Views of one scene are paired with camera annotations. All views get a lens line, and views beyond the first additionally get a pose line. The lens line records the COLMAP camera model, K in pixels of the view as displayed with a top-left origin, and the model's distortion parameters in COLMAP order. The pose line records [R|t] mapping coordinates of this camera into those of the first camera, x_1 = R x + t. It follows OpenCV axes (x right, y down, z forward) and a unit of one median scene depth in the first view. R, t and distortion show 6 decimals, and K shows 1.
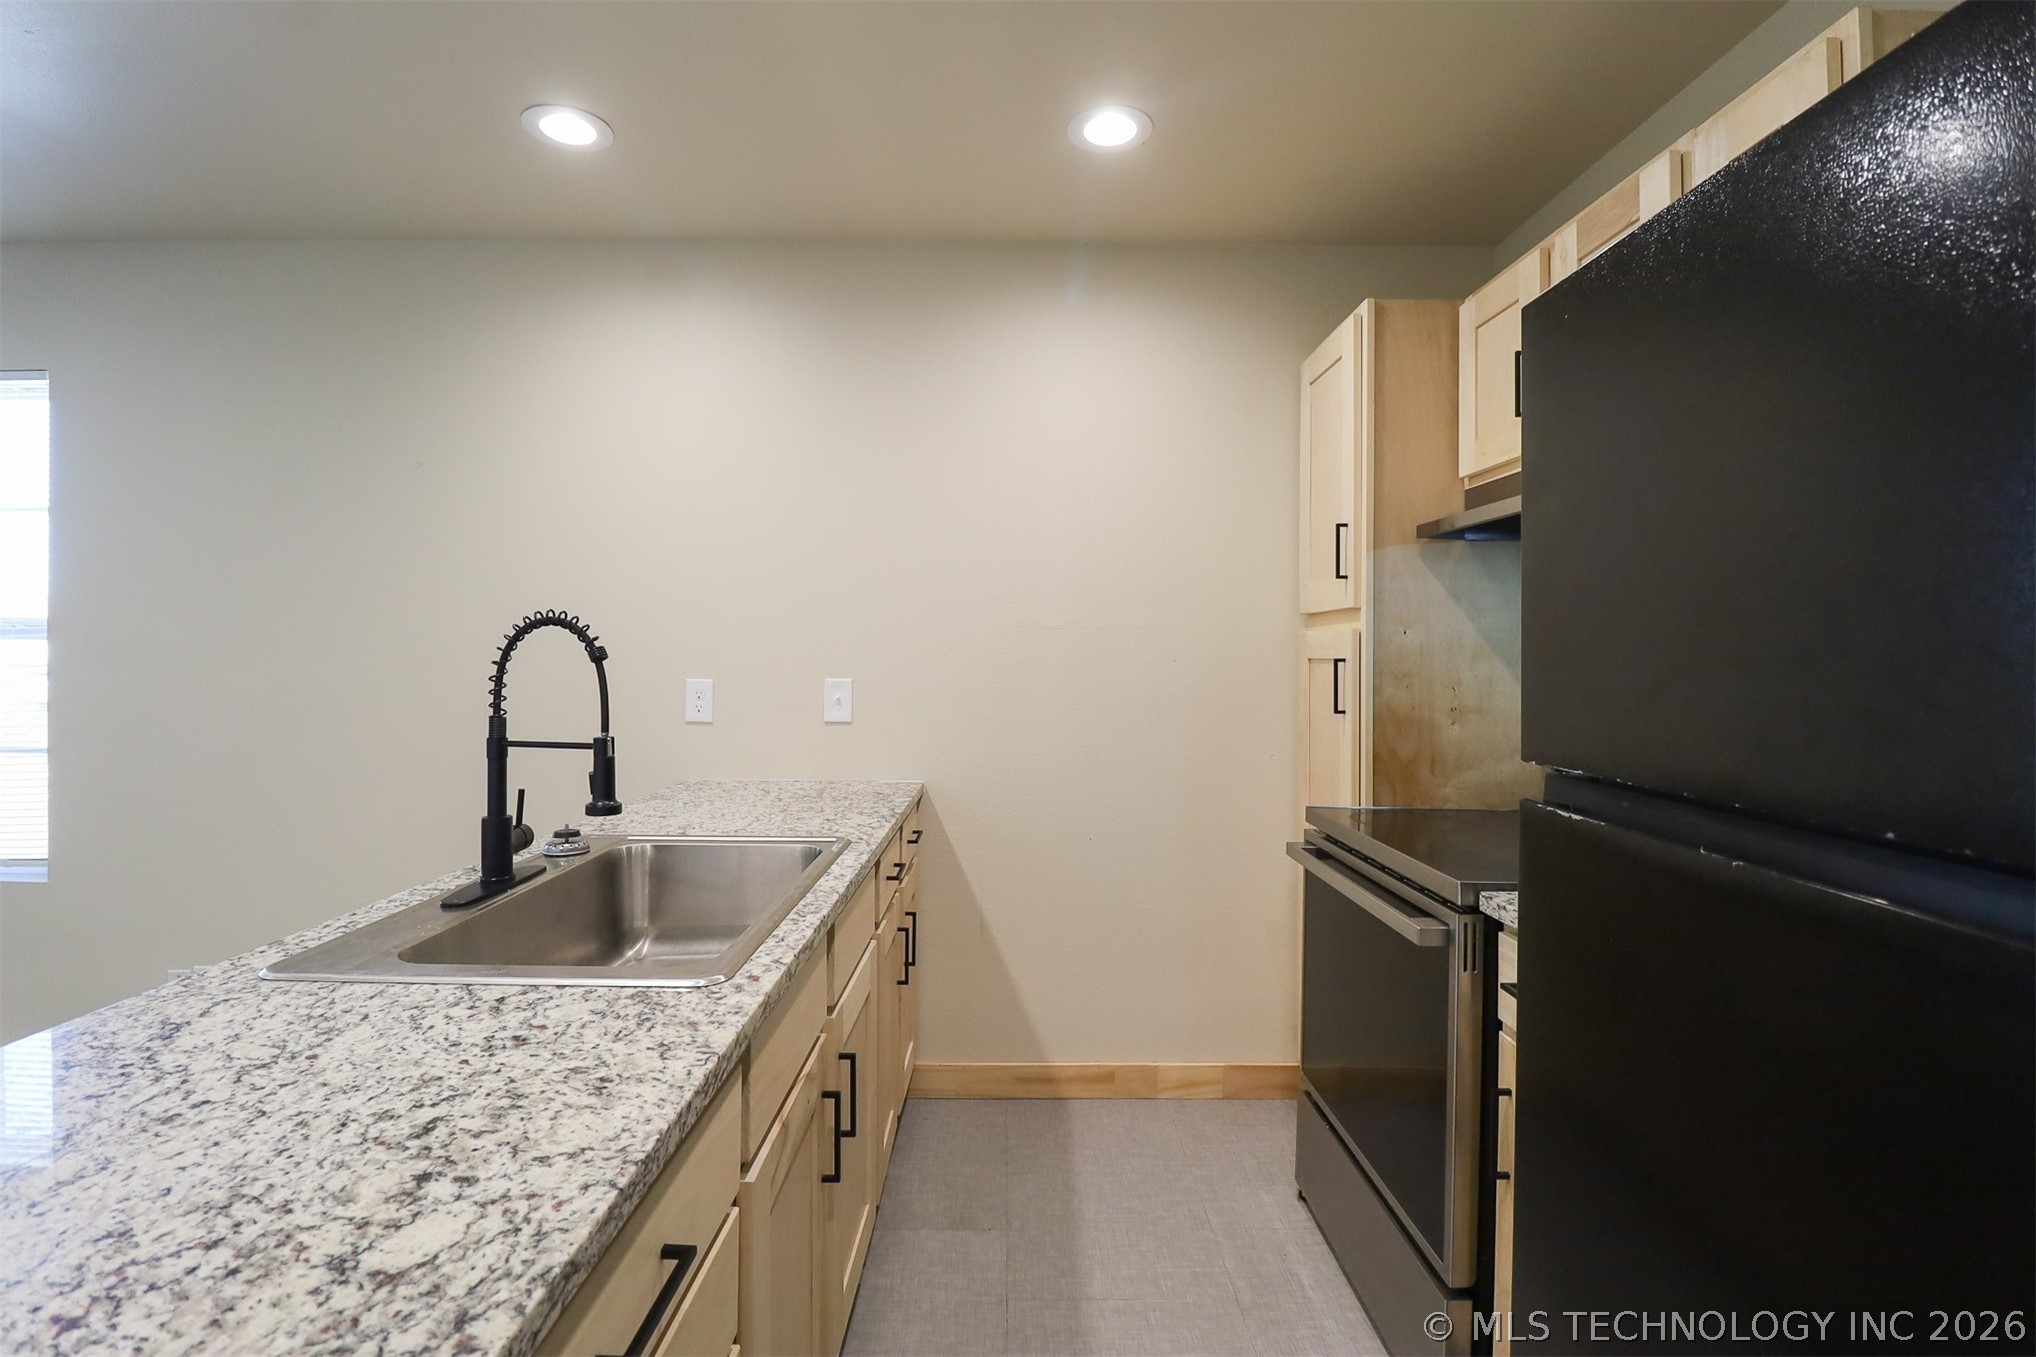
lens RADIAL K [[935.7, 0, 1013.5], [0, 935.7, 649.6], [0, 0, 1]] dist [0.000068, -0.011140]
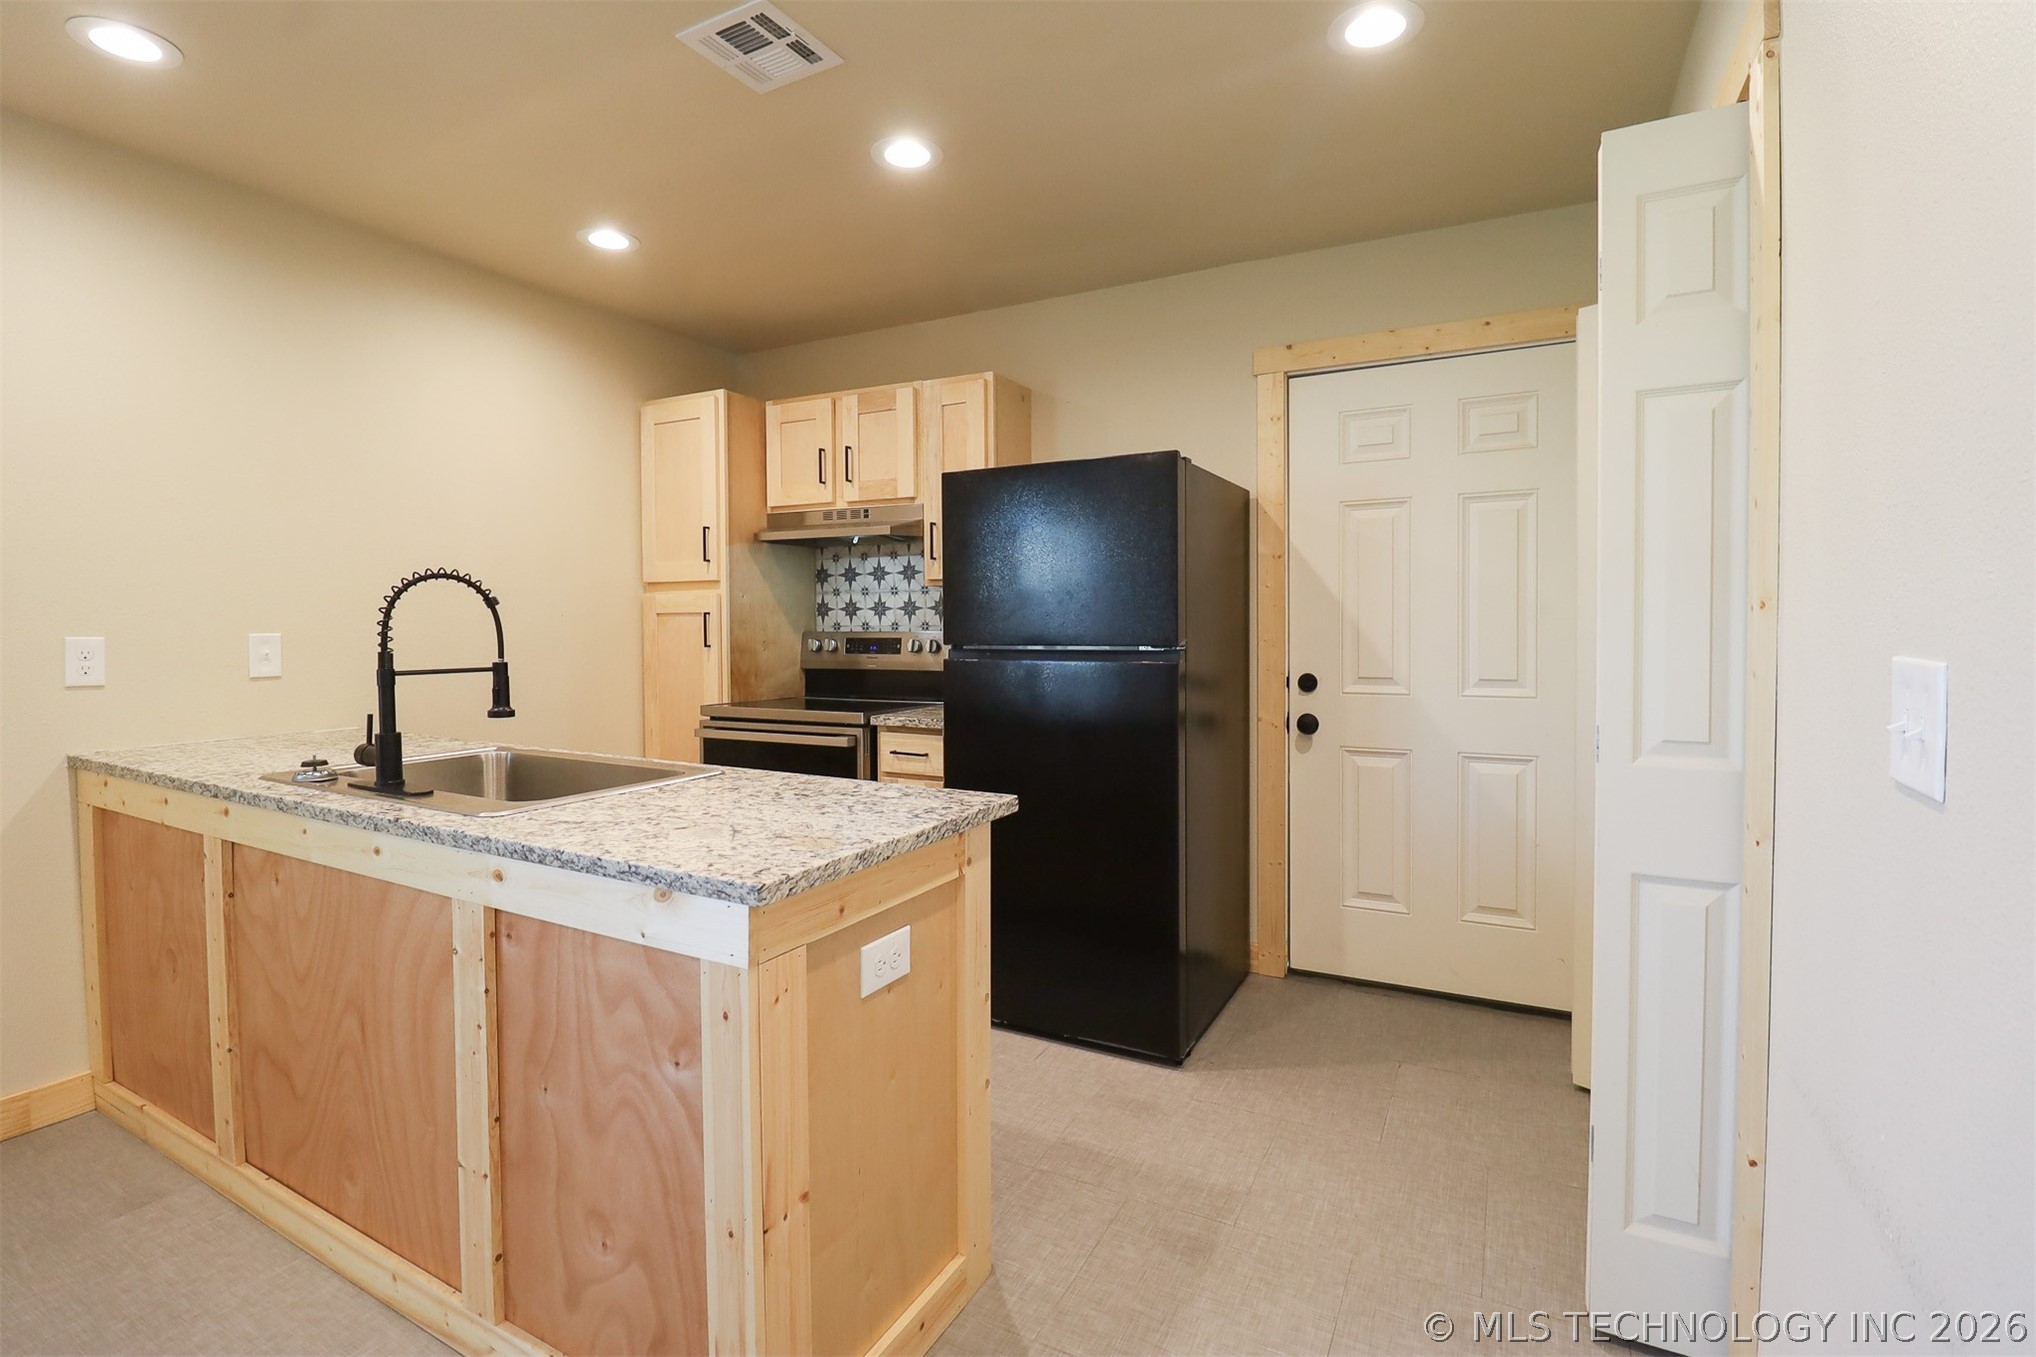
lens RADIAL K [[930.7, 0, 1030.7], [0, 930.7, 644.3], [0, 0, 1]] dist [-0.019051, -0.000635]
pose [[0.476942, -0.030106, 0.878419, -1.209398], [0.001677, 0.999443, 0.033343, 0.019036], [-0.878933, -0.014430, 0.476727, -0.362680]]
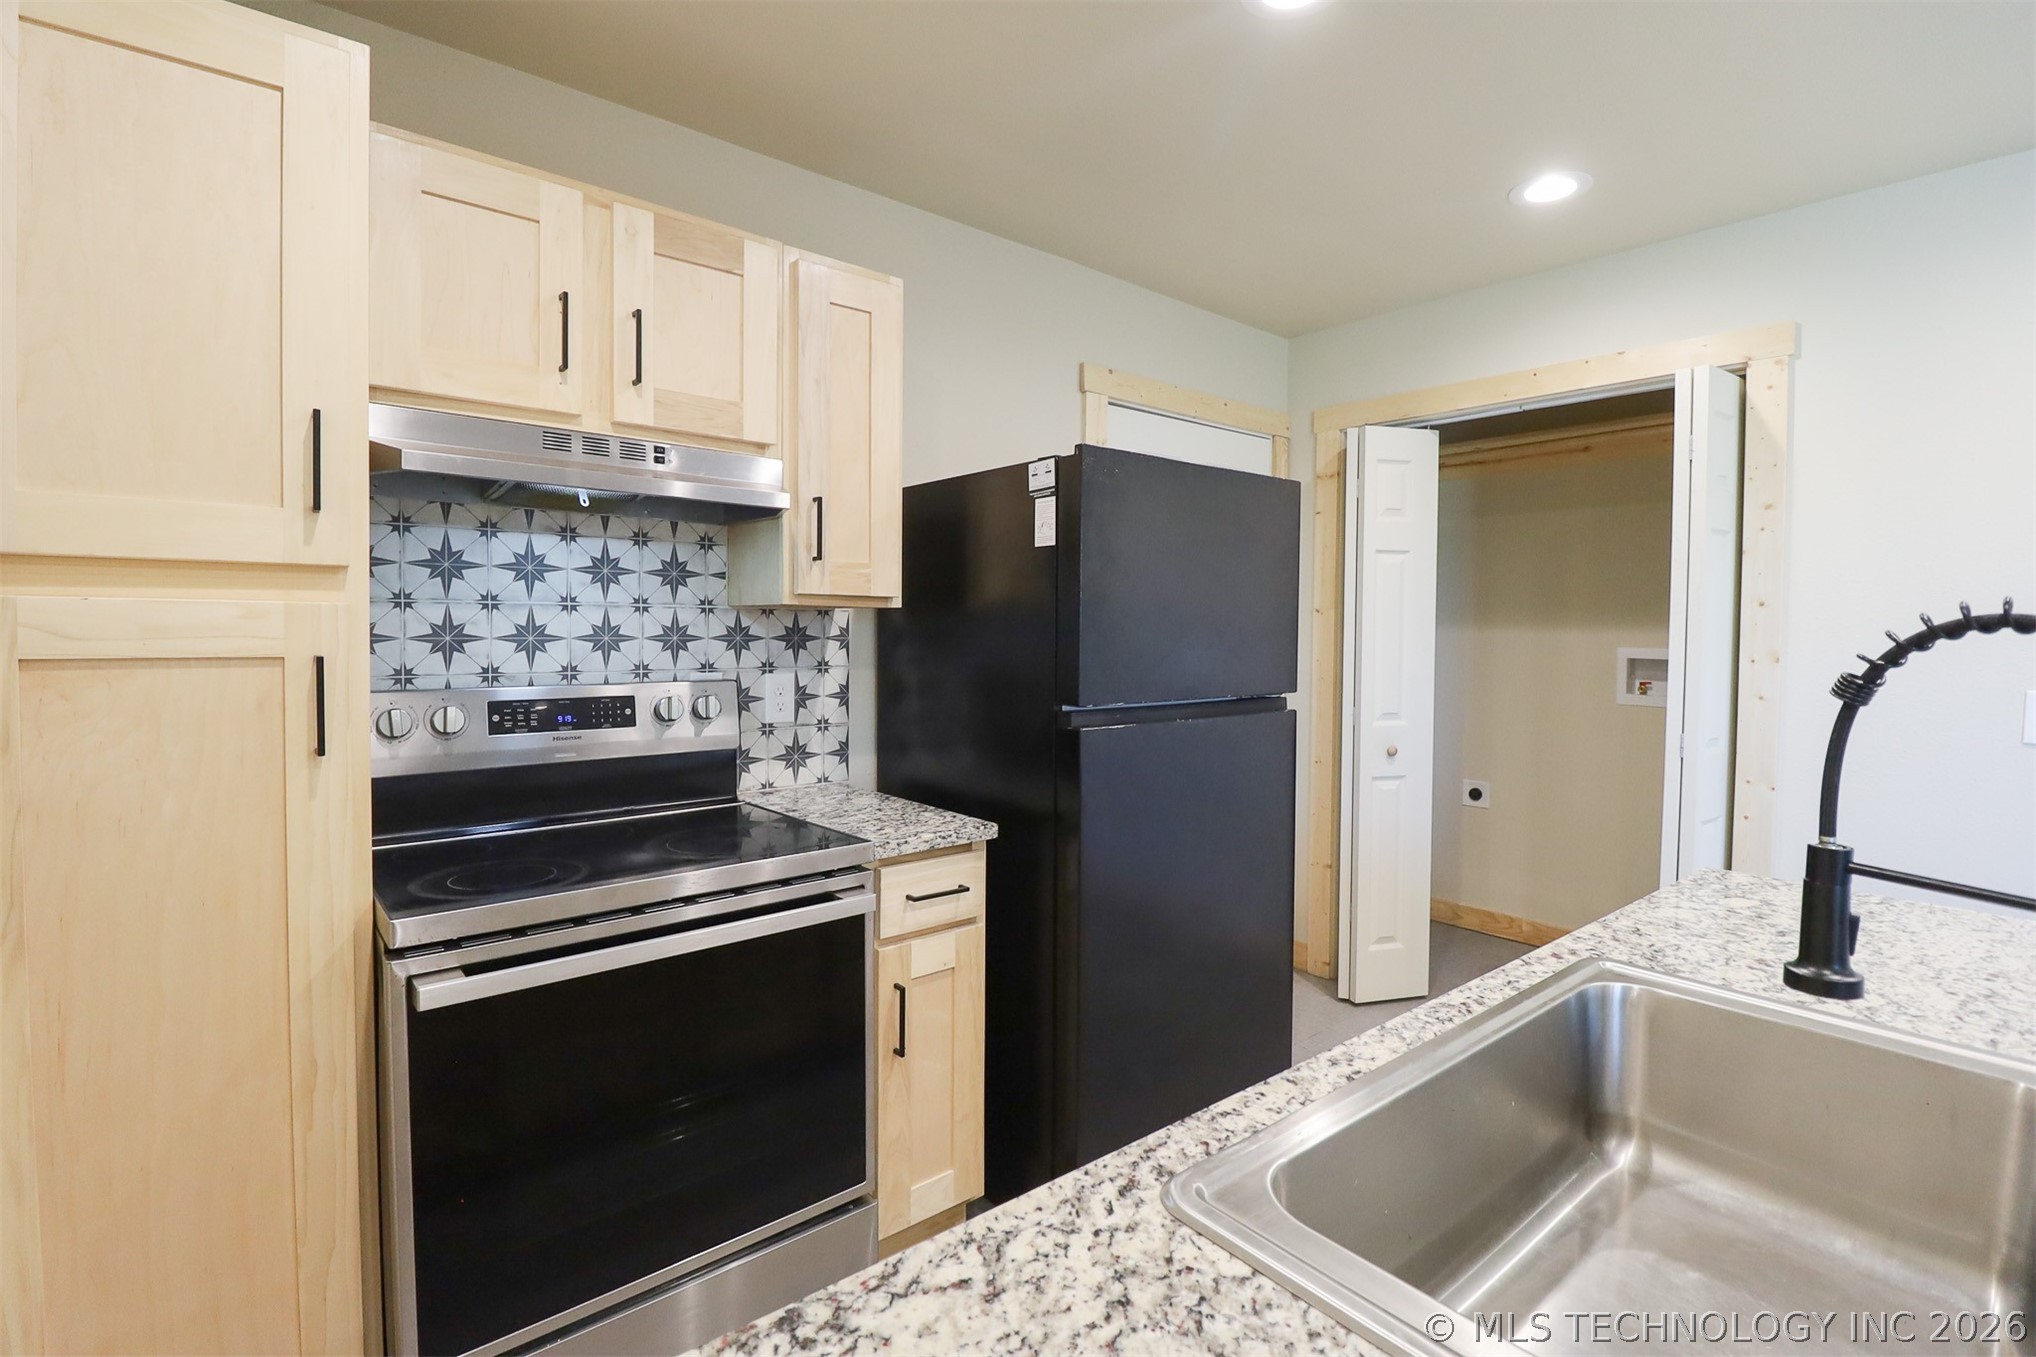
lens RADIAL K [[943.8, 0, 1008.7], [0, 943.8, 644.4], [0, 0, 1]] dist [0.002847, -0.000034]
pose [[-0.631596, -0.026944, 0.774830, -0.533582], [-0.018985, 0.999634, 0.019287, -0.025384], [-0.775065, -0.002528, -0.631876, 1.625039]]
